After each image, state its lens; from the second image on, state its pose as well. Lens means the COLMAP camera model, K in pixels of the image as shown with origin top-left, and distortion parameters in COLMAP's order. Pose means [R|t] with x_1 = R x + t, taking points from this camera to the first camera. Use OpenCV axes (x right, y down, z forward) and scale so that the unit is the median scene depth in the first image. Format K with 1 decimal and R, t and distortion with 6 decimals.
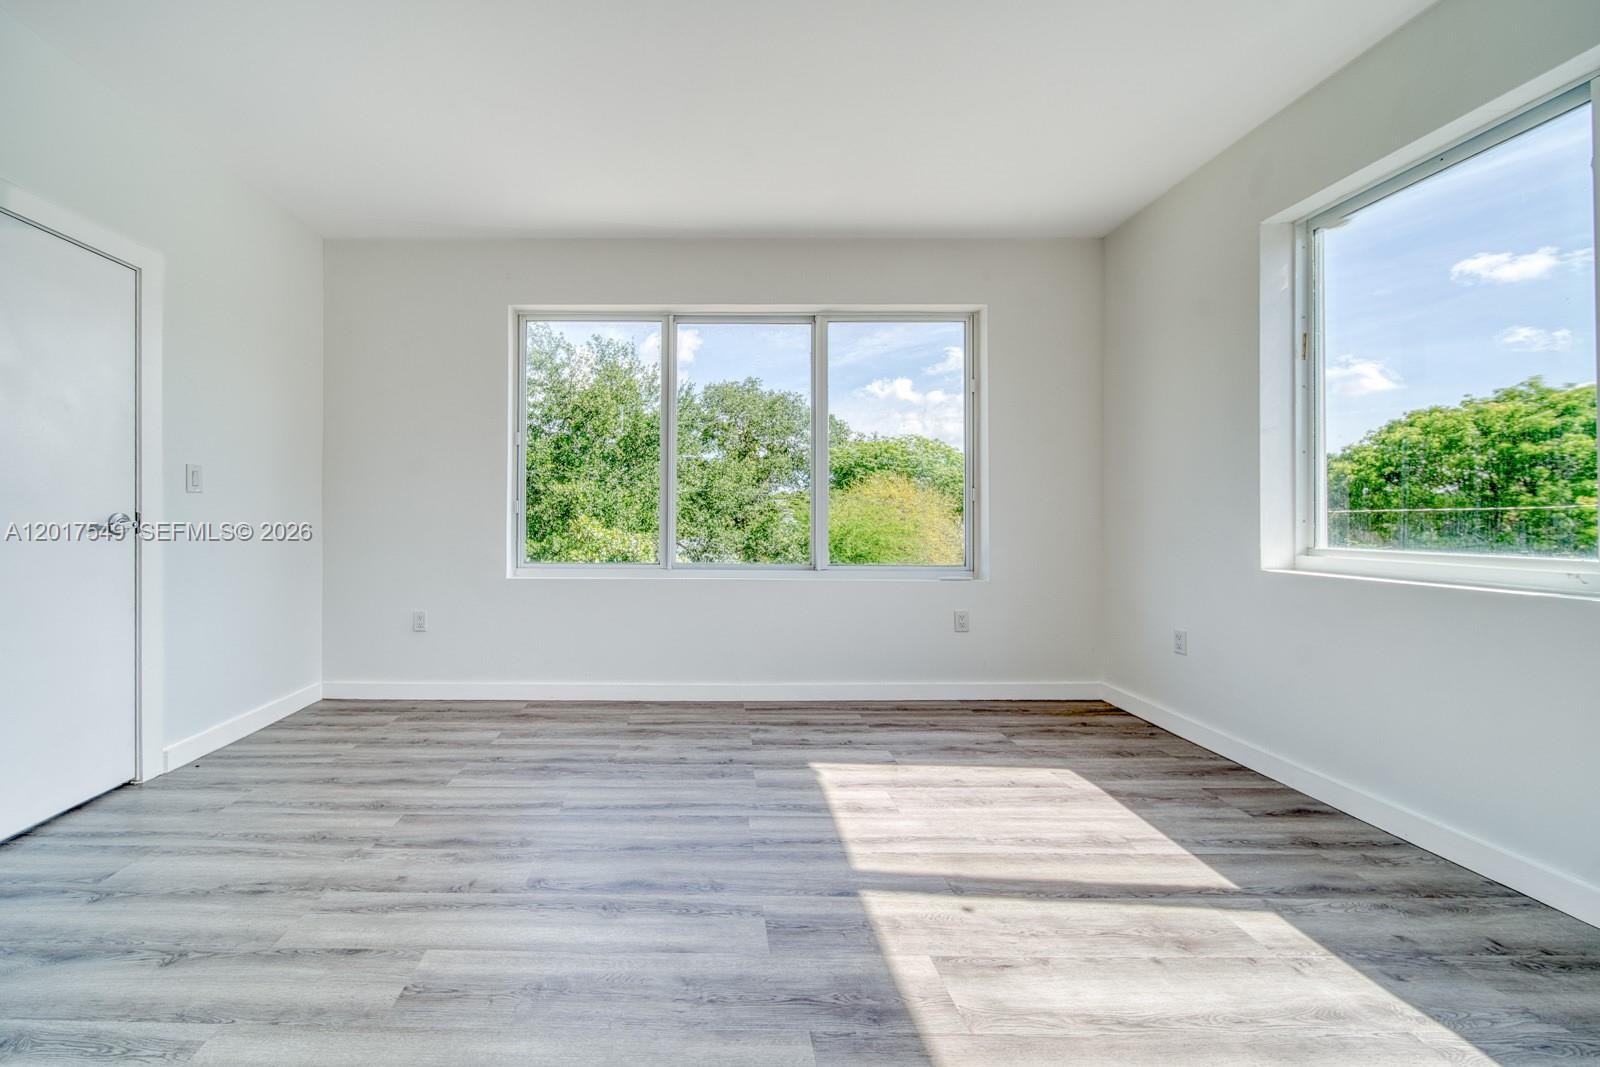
lens RADIAL K [[628.0, 0, 691.6], [0, 628.0, 525.4], [0, 0, 1]] dist [-0.000784, -0.000763]
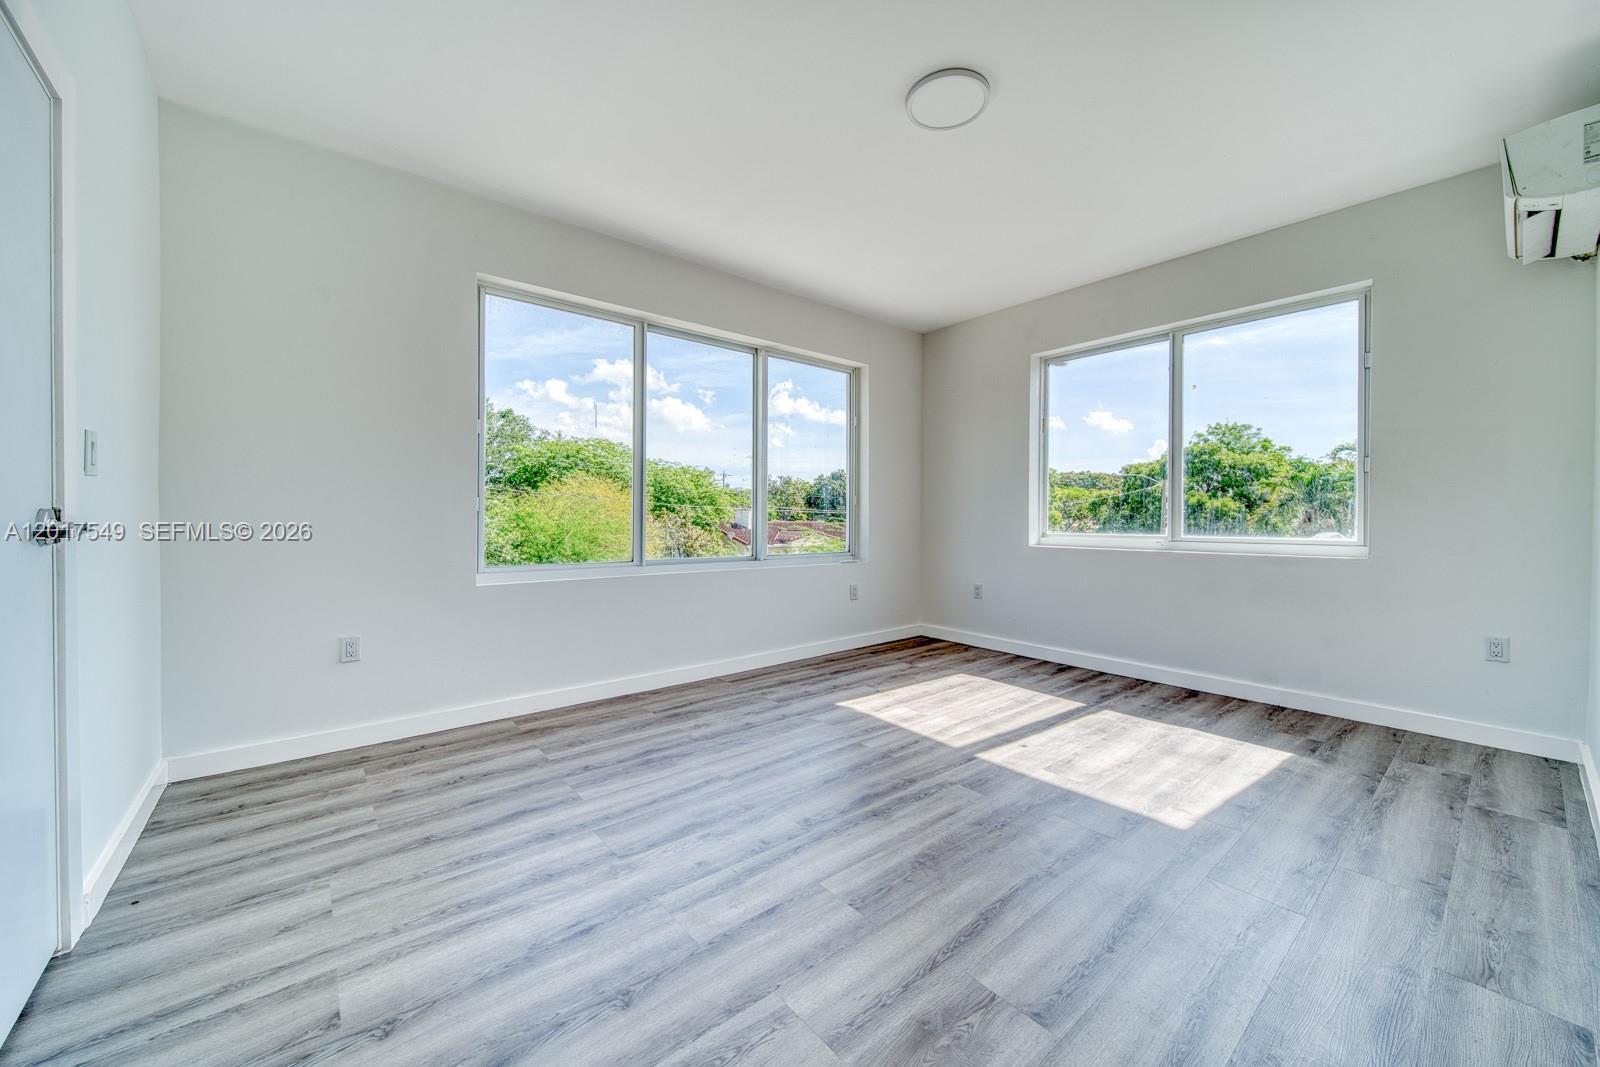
lens RADIAL K [[596.3, 0, 800.0], [0, 596.3, 533.5], [0, 0, 1]] dist [-0.000291, -0.000115]
pose [[0.762901, -0.017066, 0.646290, -0.770458], [0.006320, 0.999801, 0.018939, -0.001925], [-0.646485, -0.010364, 0.762857, 0.116103]]
